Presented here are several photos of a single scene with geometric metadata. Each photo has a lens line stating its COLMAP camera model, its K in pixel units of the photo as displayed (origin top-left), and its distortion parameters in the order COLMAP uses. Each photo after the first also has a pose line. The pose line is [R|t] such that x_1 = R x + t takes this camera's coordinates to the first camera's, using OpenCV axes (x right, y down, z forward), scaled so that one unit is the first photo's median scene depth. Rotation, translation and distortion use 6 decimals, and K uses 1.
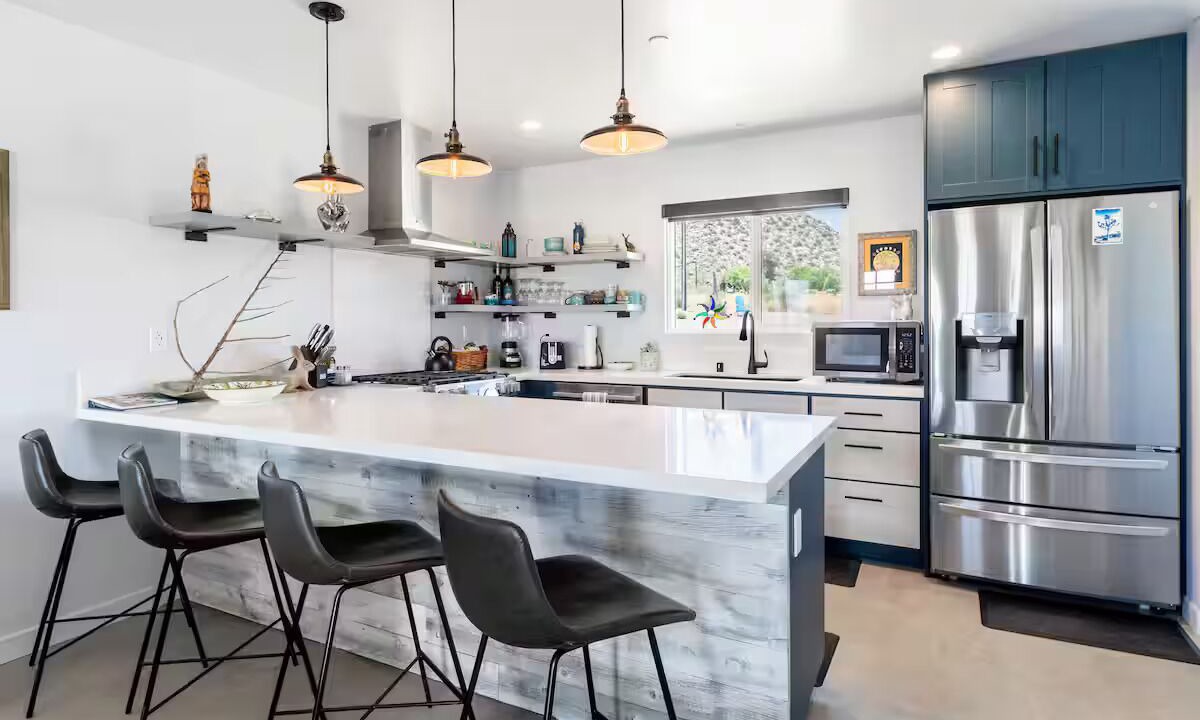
lens RADIAL K [[648.0, 0, 600.0], [0, 648.0, 360.0], [0, 0, 1]] dist [0.001202, 0.000351]
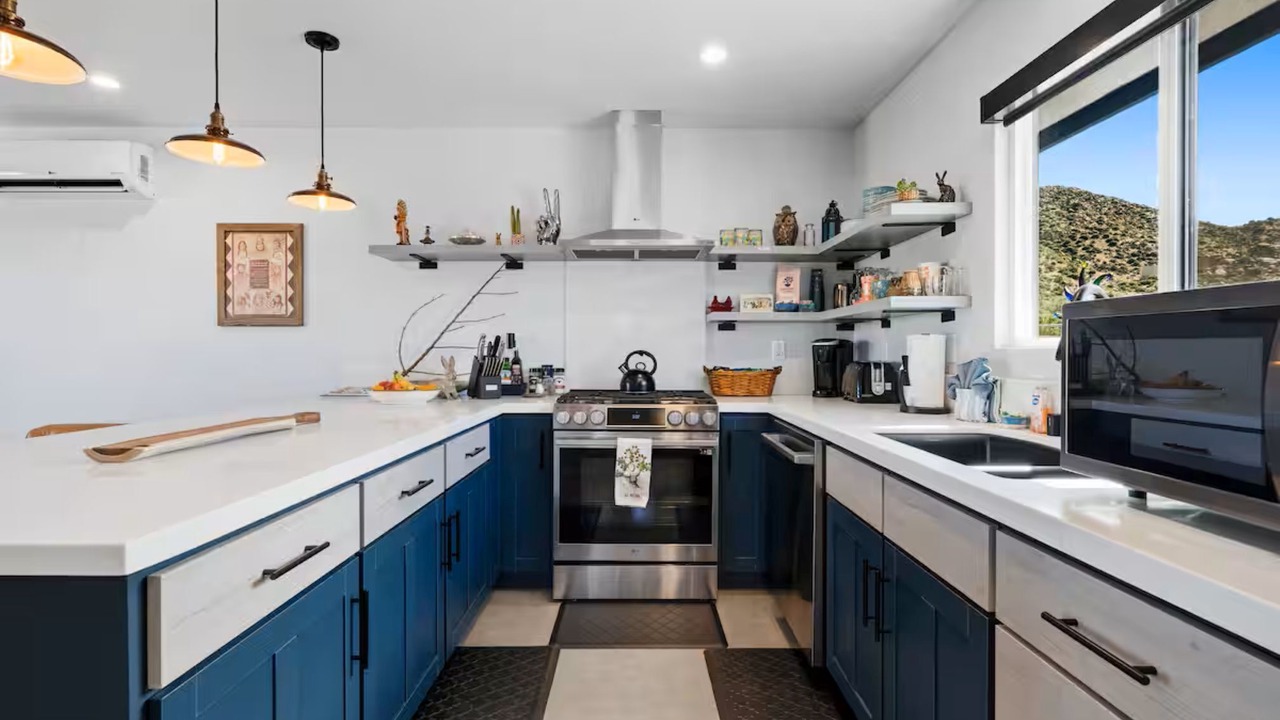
lens RADIAL K [[625.3, 0, 652.4], [0, 625.3, 354.8], [0, 0, 1]] dist [0.001105, 0.000434]
pose [[0.494403, 0.006002, -0.869212, 0.468622], [-0.044053, 0.998864, -0.018159, -0.017206], [0.868116, 0.047269, 0.494106, 0.625557]]
